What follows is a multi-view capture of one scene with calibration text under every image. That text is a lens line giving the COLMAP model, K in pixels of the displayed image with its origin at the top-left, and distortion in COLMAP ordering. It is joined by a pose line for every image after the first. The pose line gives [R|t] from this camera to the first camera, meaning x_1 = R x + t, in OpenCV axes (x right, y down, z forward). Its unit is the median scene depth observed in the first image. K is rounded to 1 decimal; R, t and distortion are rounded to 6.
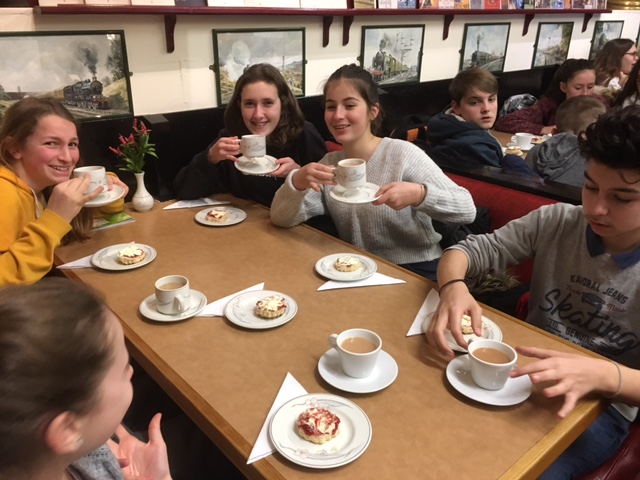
lens RADIAL K [[538.5, 0, 316.4], [0, 538.5, 241.0], [0, 0, 1]] dist [0.084577, -0.105702]
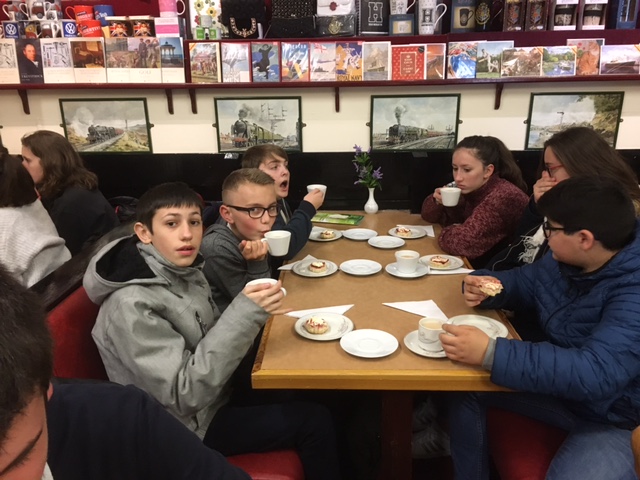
lens RADIAL K [[538.5, 0, 317.8], [0, 538.5, 242.1], [0, 0, 1]] dist [0.084577, -0.105702]
pose [[0.727834, 0.187865, -0.659518, 0.959365], [-0.250104, 0.968219, -0.000213, -0.152305], [0.638518, 0.165103, 0.751689, 0.331530]]
